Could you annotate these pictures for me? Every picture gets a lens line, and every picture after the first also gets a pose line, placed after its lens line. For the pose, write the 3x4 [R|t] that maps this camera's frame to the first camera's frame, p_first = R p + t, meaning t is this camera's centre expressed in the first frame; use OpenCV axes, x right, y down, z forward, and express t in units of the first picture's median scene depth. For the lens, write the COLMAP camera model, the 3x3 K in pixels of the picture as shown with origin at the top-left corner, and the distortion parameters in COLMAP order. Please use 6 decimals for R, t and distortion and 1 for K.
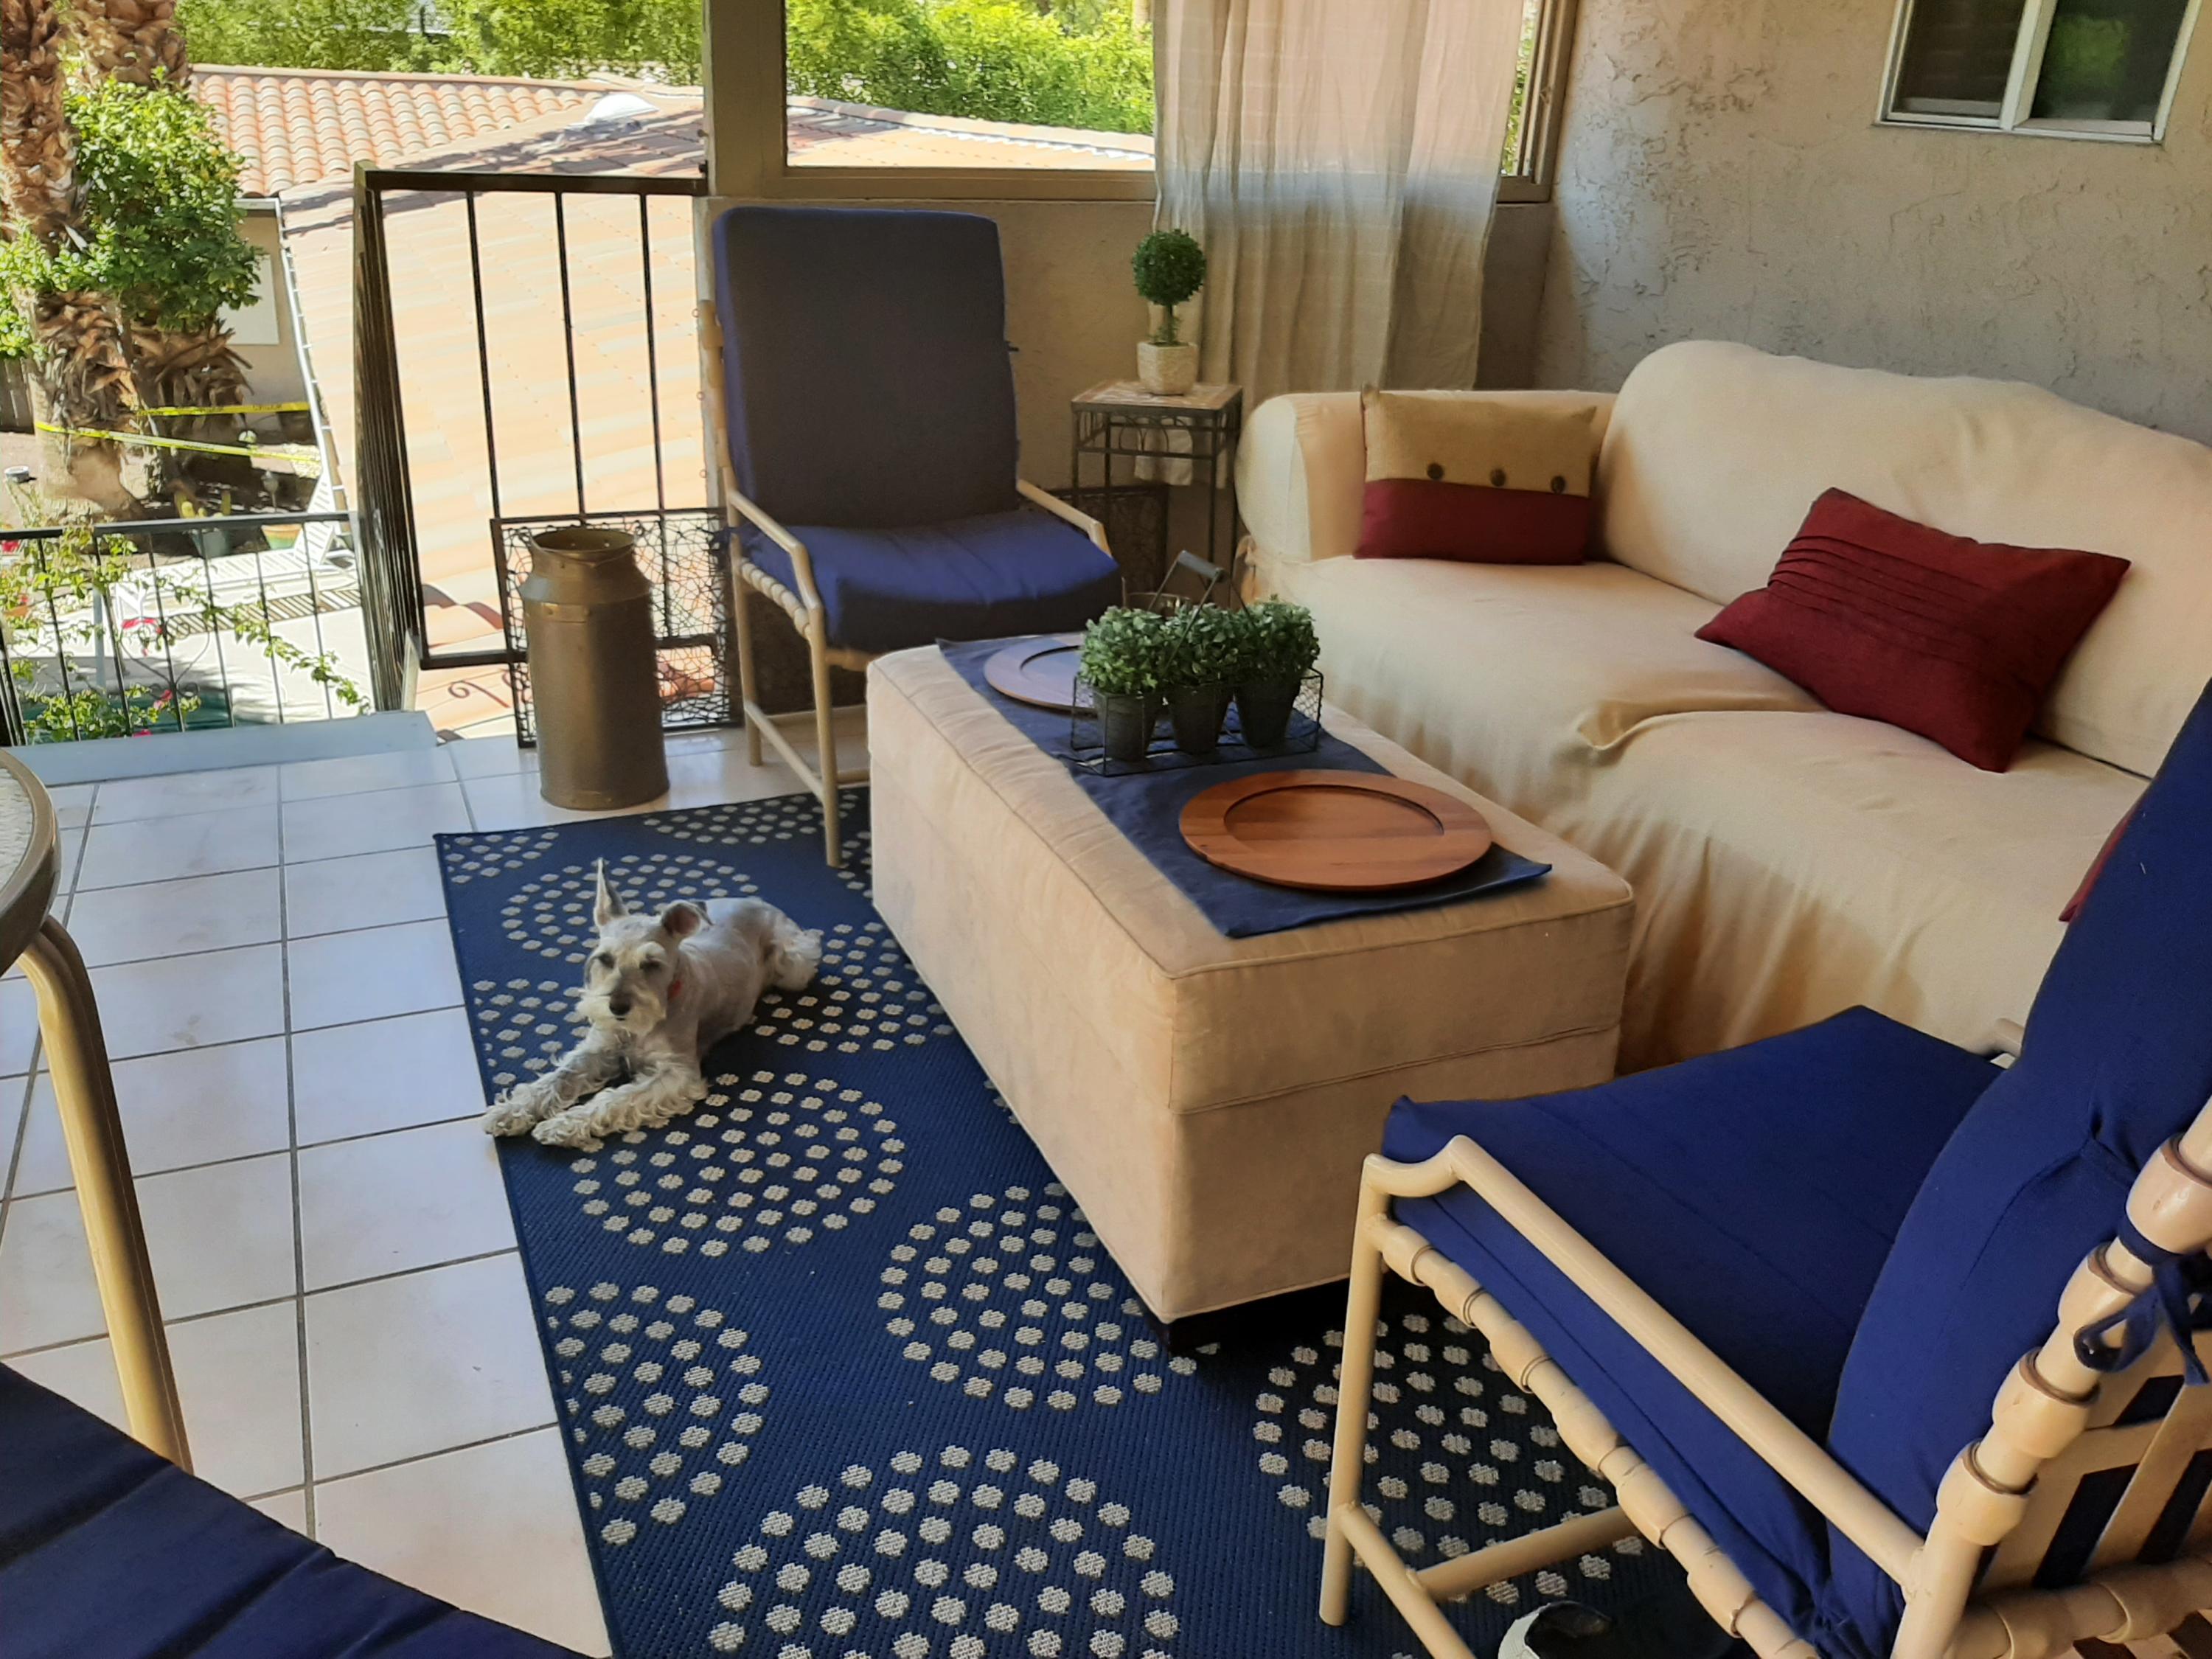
lens RADIAL K [[1713.1, 0, 1126.2], [0, 1713.1, 831.4], [0, 0, 1]] dist [0.063609, -0.126775]
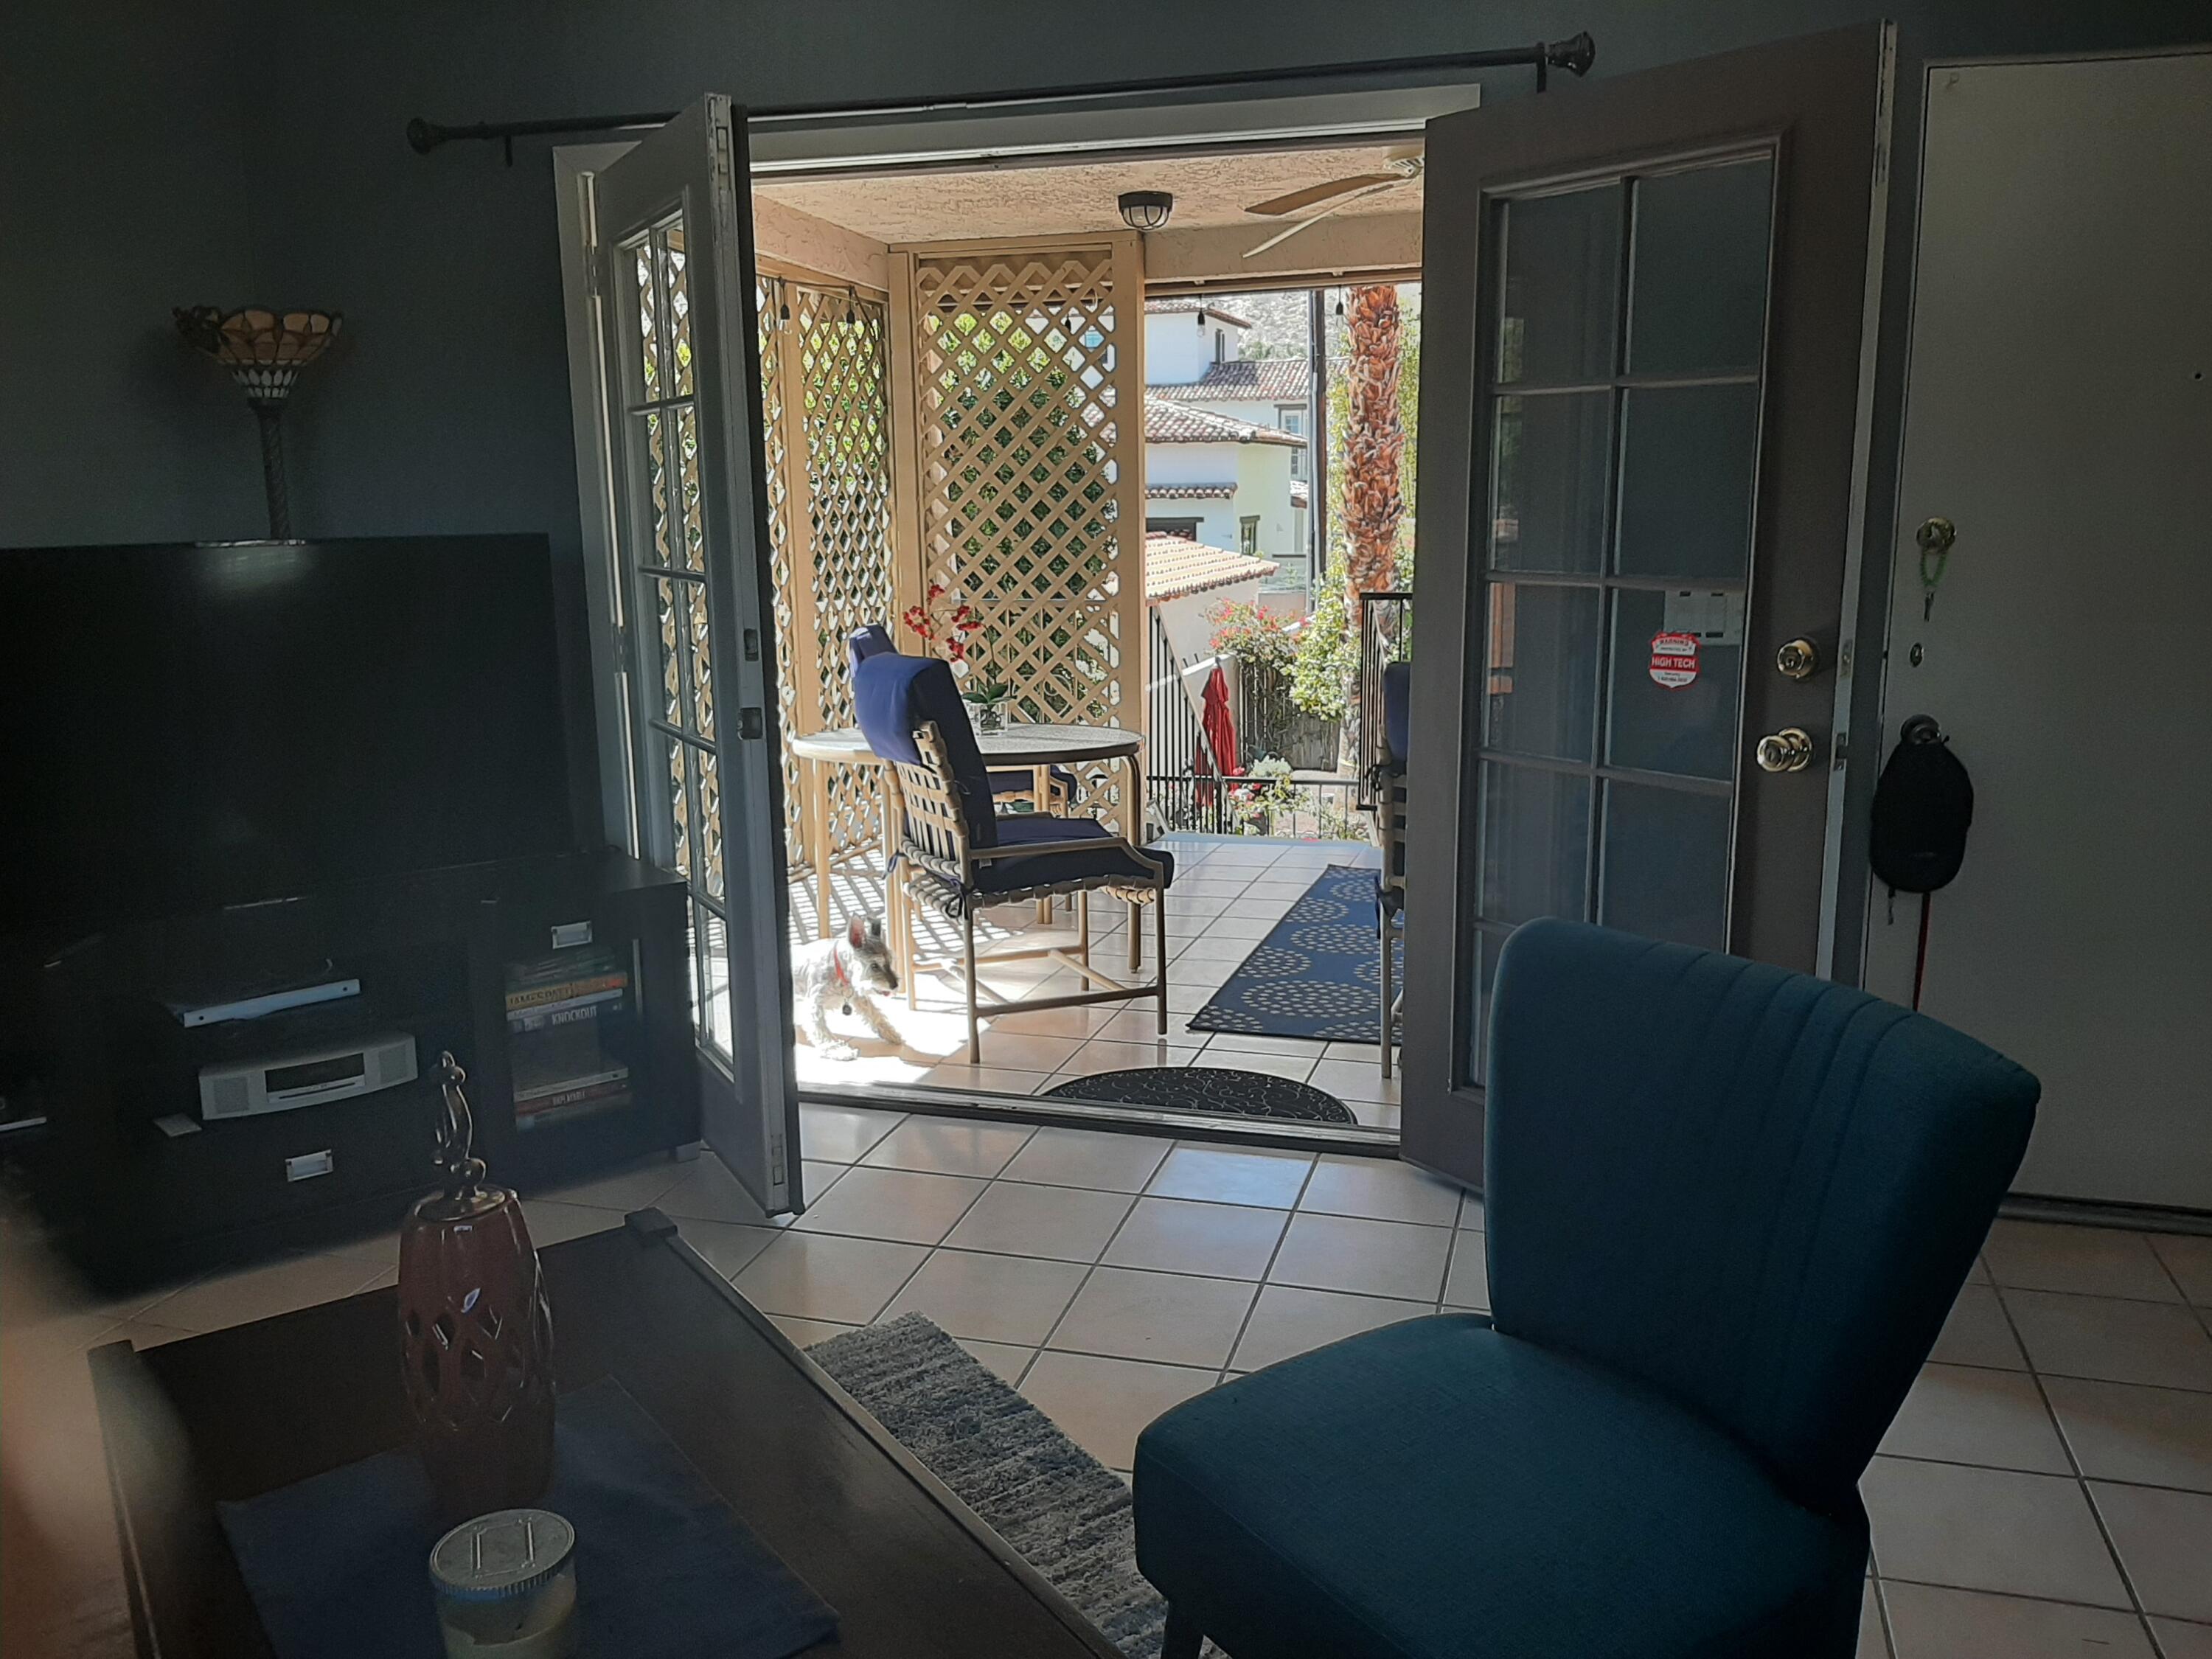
lens RADIAL K [[1713.1, 0, 1126.2], [0, 1713.1, 831.4], [0, 0, 1]] dist [0.063609, -0.126775]
pose [[0.754692, 0.065193, -0.652832, 0.760831], [-0.211493, 0.966107, -0.148014, 0.306203], [0.621056, 0.249774, 0.742901, -0.755504]]
